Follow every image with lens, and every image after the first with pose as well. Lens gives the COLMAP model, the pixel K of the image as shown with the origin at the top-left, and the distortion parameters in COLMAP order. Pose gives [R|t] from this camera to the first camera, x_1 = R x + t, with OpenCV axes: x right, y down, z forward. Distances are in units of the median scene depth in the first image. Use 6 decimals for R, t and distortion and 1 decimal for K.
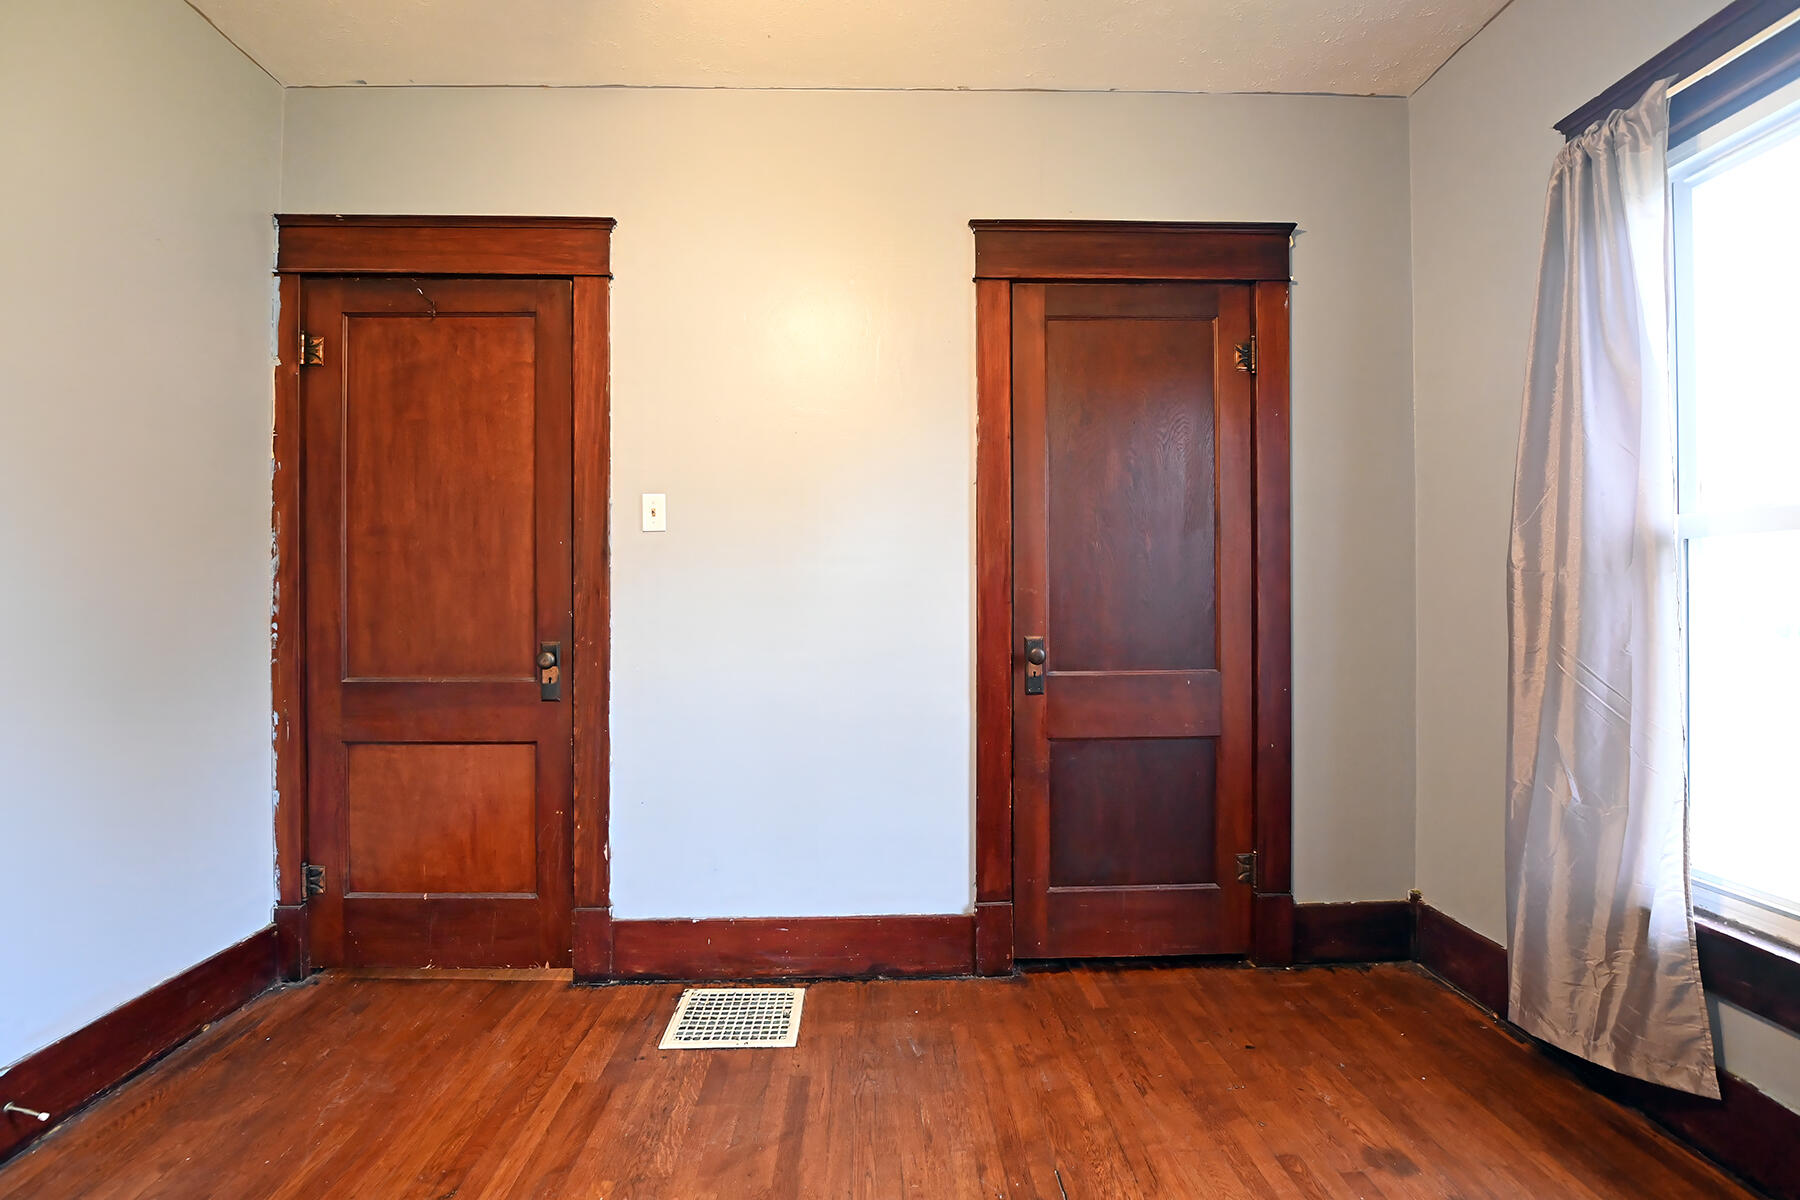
lens RADIAL K [[766.5, 0, 884.3], [0, 766.5, 599.8], [0, 0, 1]] dist [-0.002975, -0.007067]
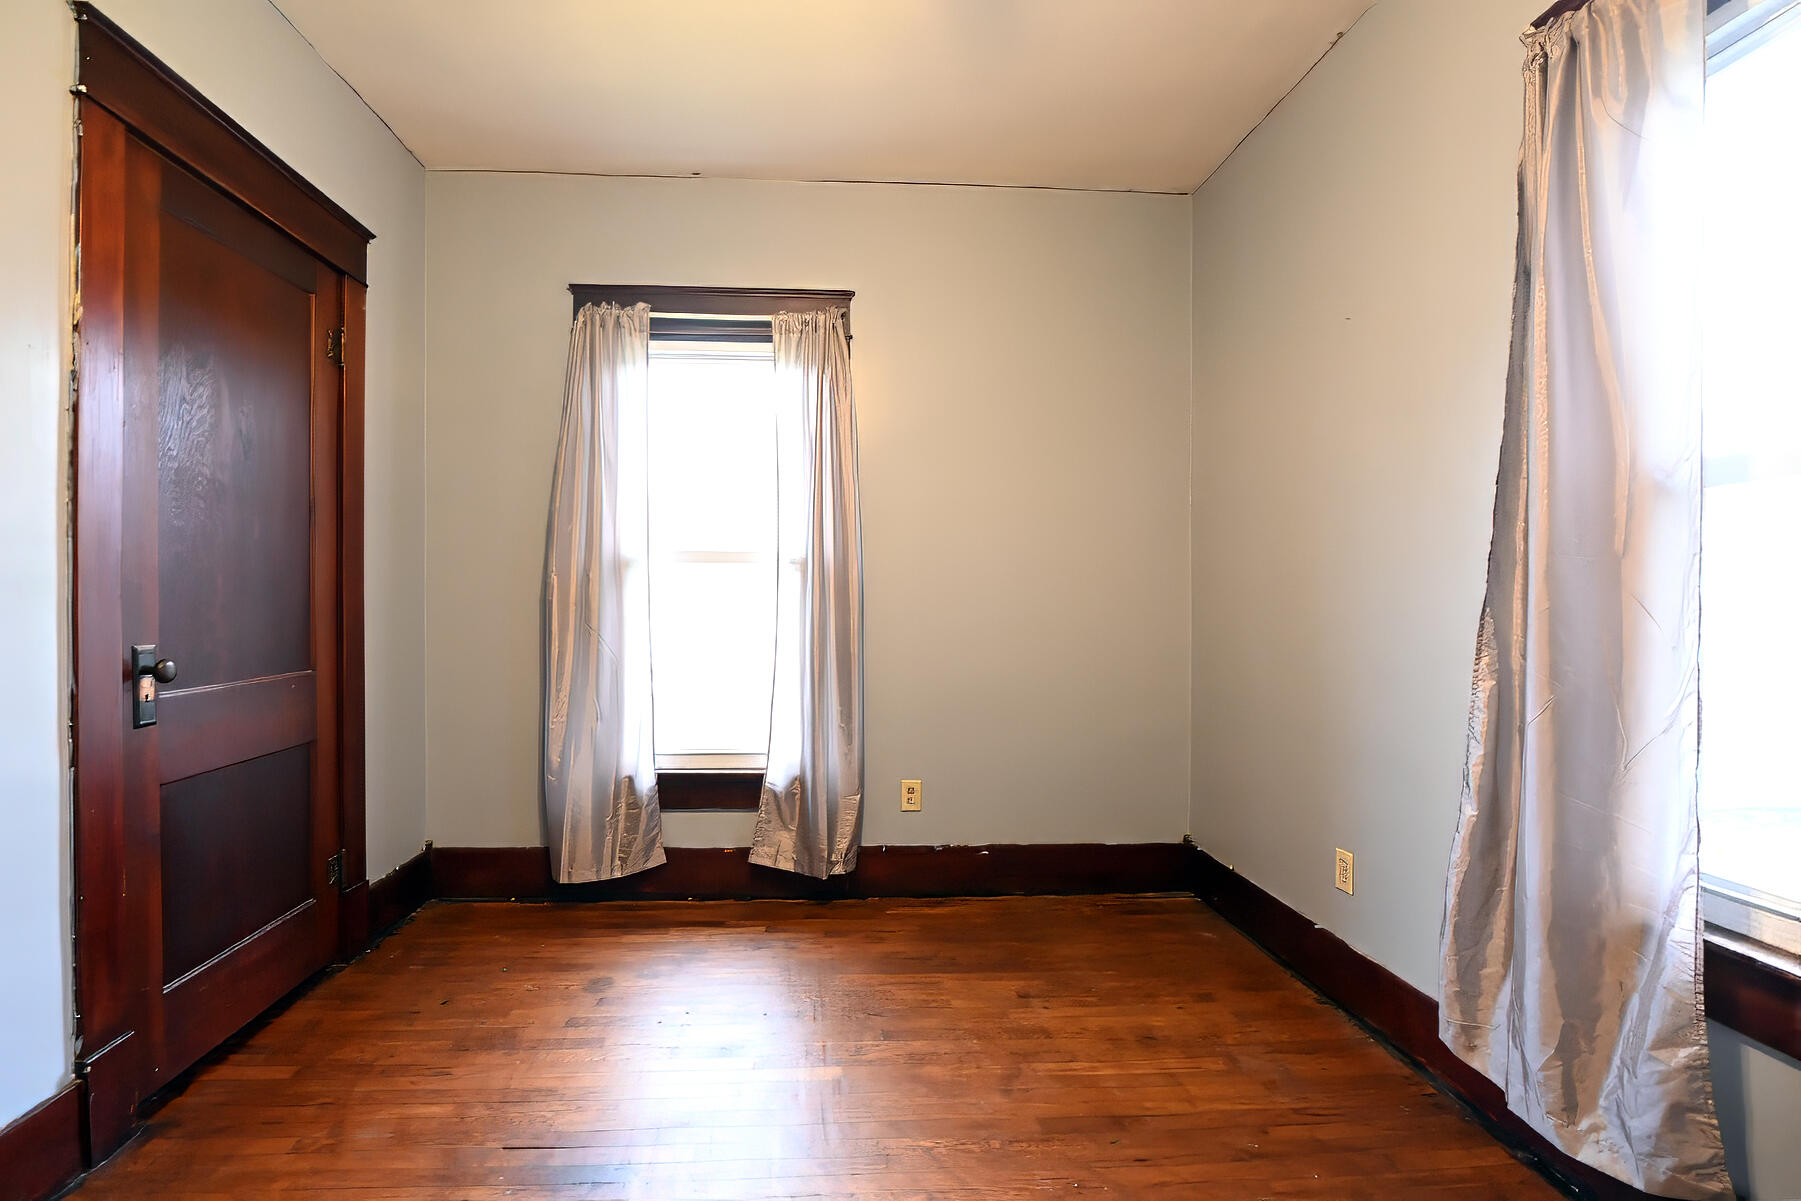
lens RADIAL K [[767.0, 0, 884.8], [0, 767.0, 600.3], [0, 0, 1]] dist [-0.002975, -0.007067]
pose [[-0.046271, 0.001126, 0.998928, -0.589278], [-0.004091, 0.999991, -0.001317, 0.005355], [-0.998921, -0.004147, -0.046266, 0.381019]]
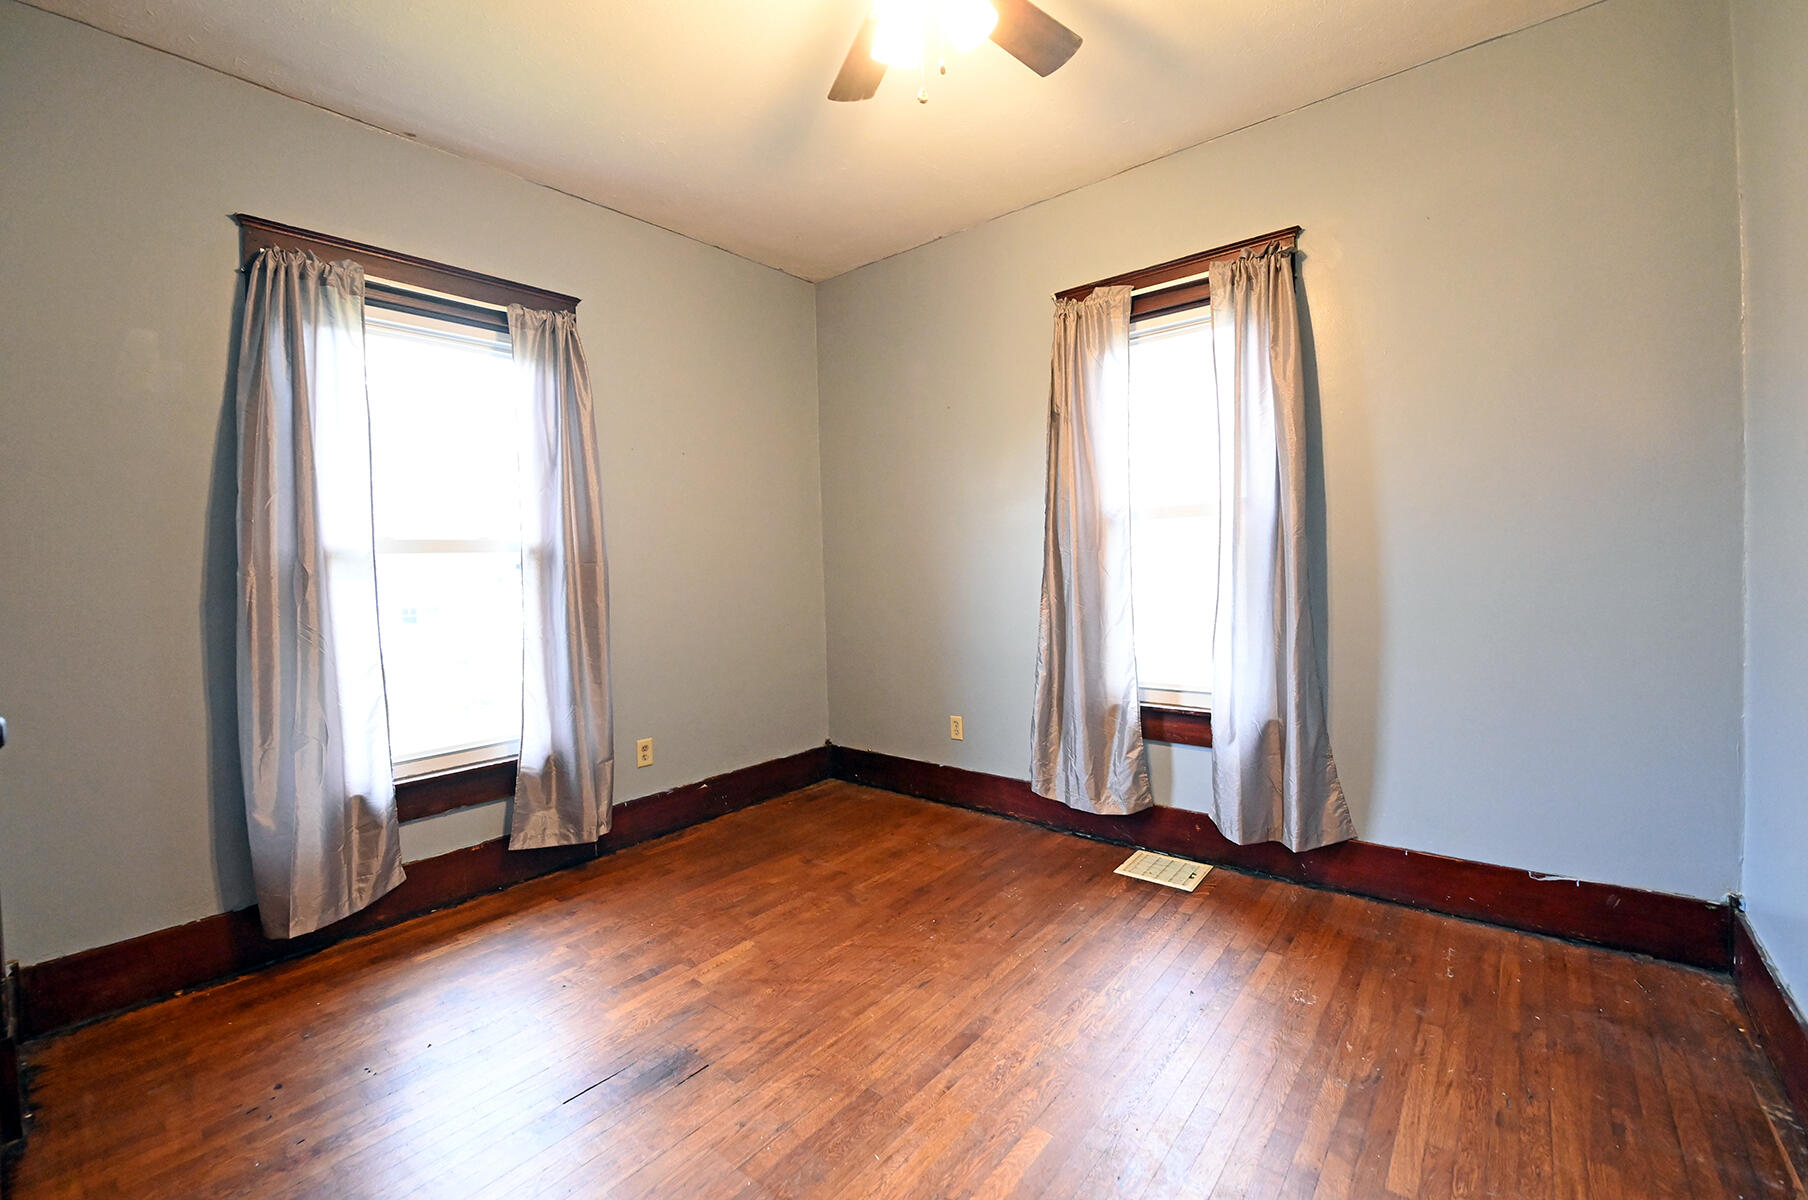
lens RADIAL K [[727.9, 0, 928.9], [0, 727.9, 571.9], [0, 0, 1]] dist [0.001064, -0.004637]
pose [[-0.766338, 0.011998, 0.642326, -0.631763], [0.029029, 0.999451, 0.015966, -0.025739], [-0.641782, 0.030881, -0.766265, 1.046104]]
